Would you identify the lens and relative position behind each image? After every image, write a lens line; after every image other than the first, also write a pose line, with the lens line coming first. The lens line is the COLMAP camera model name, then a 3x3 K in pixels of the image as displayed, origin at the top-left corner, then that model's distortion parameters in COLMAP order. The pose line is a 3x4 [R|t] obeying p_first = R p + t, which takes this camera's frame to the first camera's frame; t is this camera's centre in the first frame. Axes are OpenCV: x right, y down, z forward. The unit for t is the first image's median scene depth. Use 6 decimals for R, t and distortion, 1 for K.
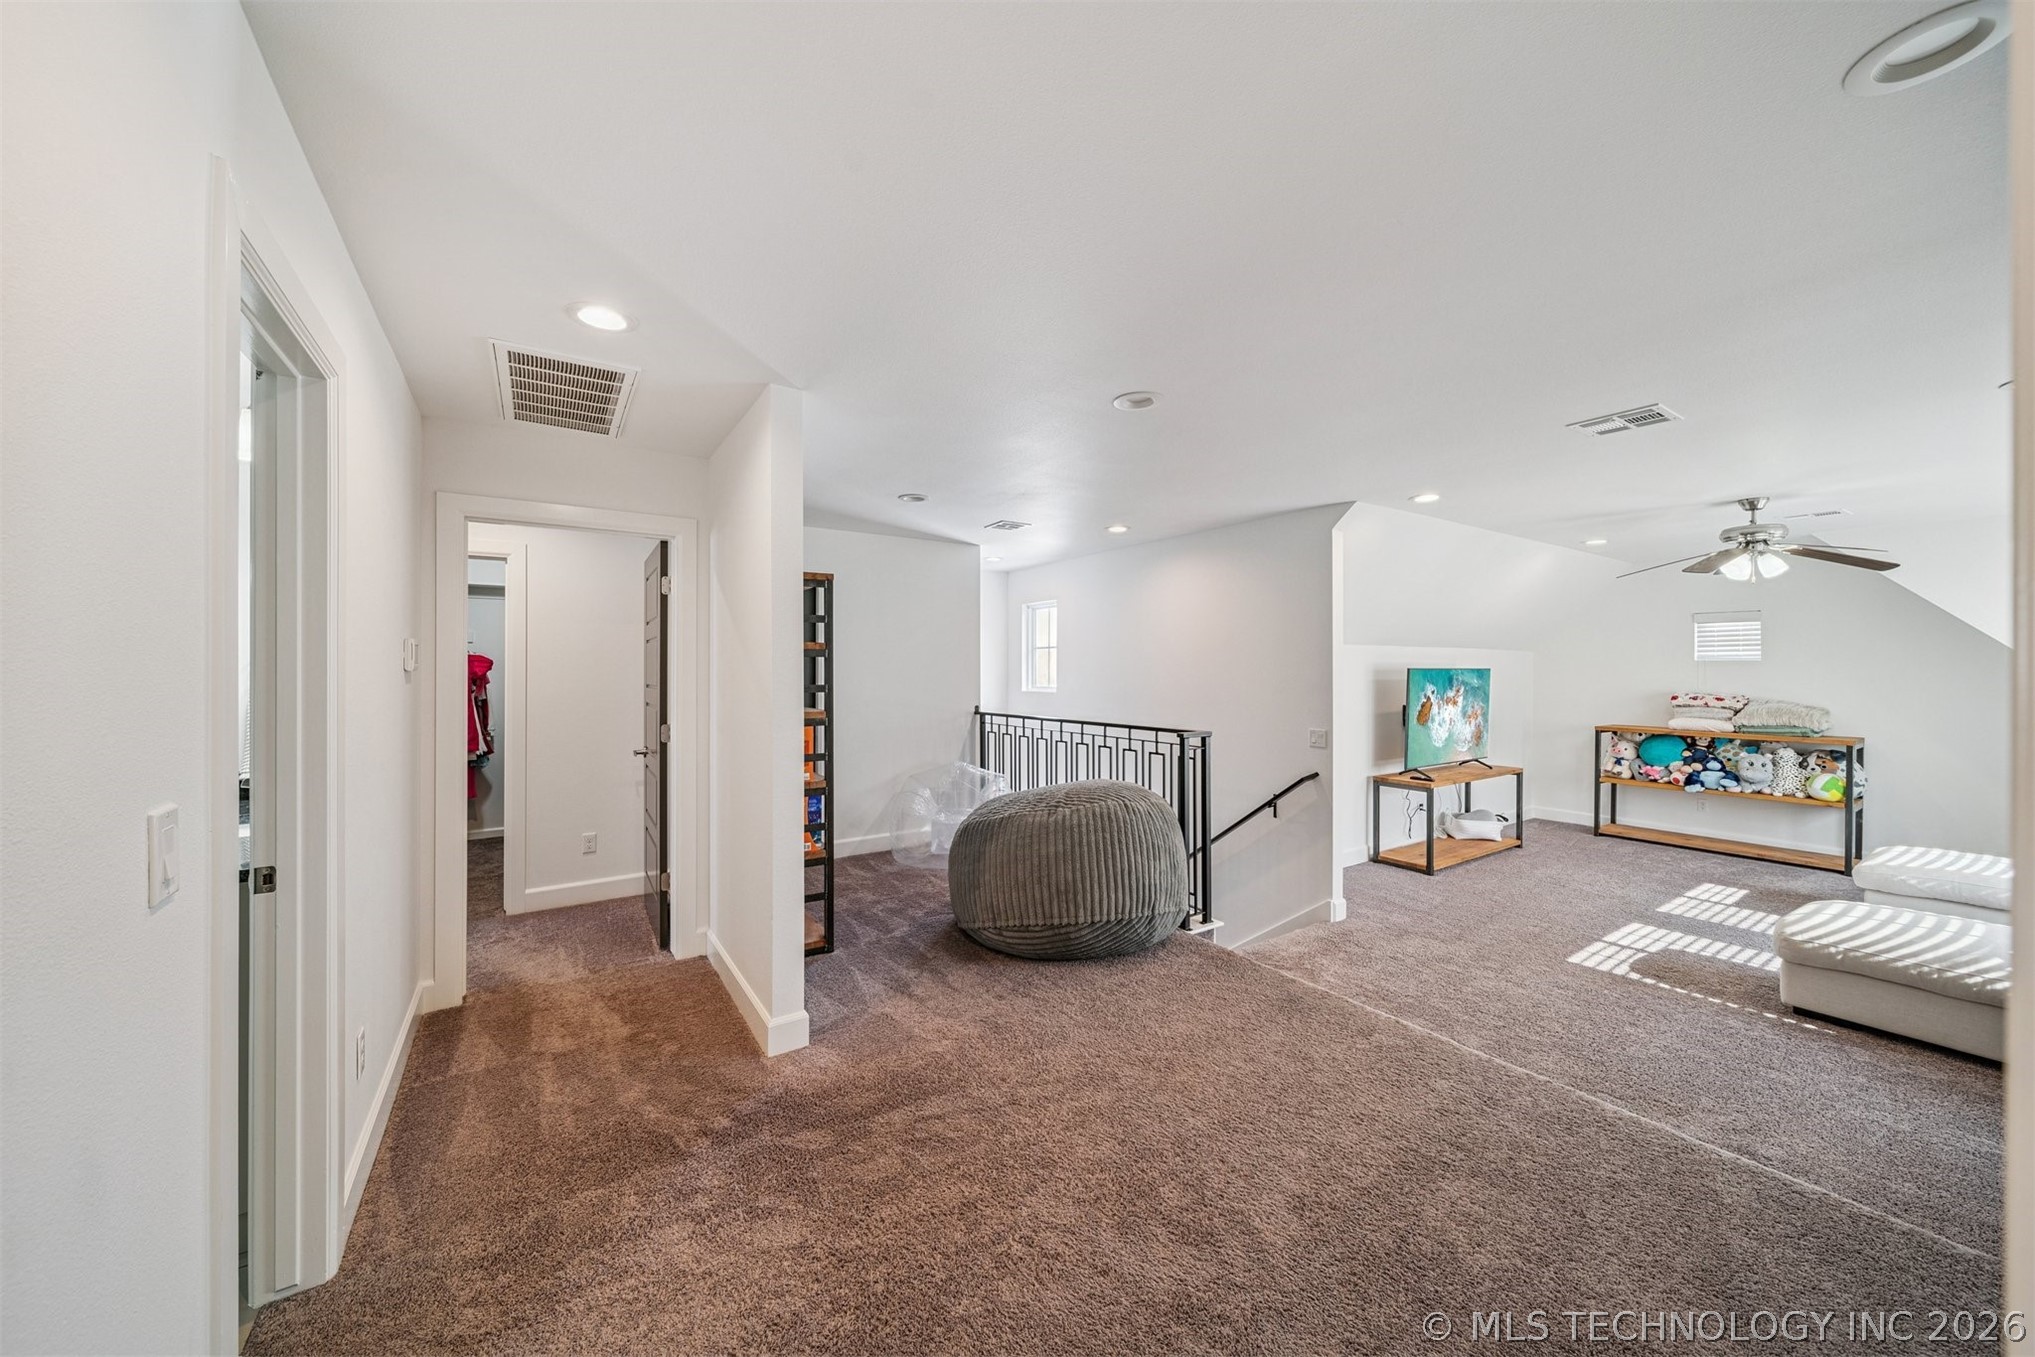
lens RADIAL K [[718.6, 0, 1002.7], [0, 718.6, 669.7], [0, 0, 1]] dist [-0.000159, -0.000323]
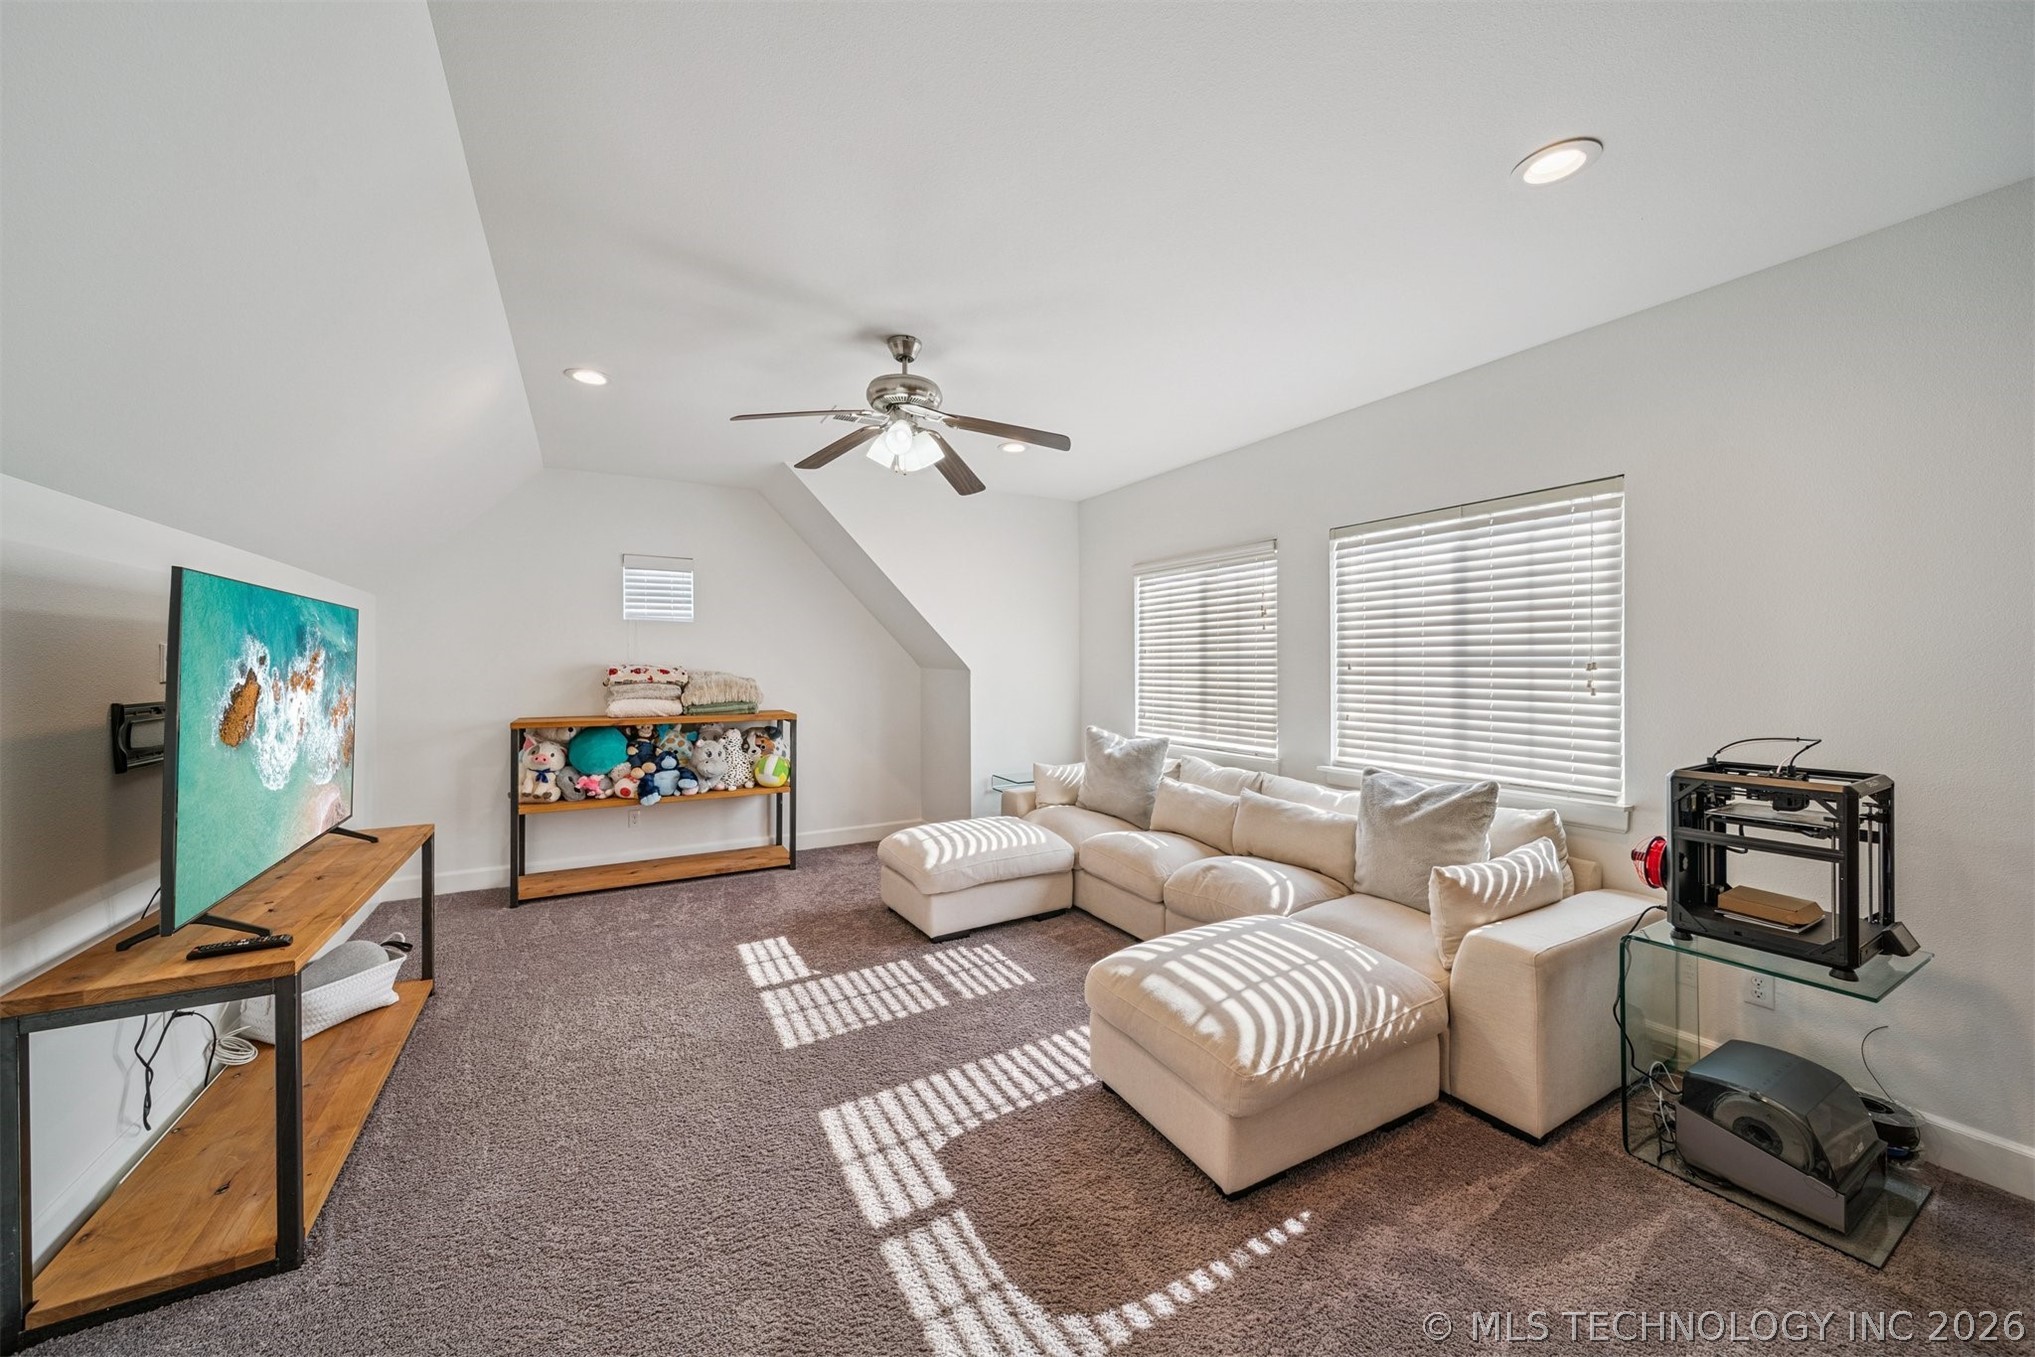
lens RADIAL K [[730.2, 0, 1012.7], [0, 730.2, 652.5], [0, 0, 1]] dist [-0.014787, -0.000122]
pose [[0.079632, 0.013884, 0.996728, 0.282903], [0.007467, 0.999867, -0.014525, 0.035420], [-0.996796, 0.008599, 0.079518, 0.590593]]
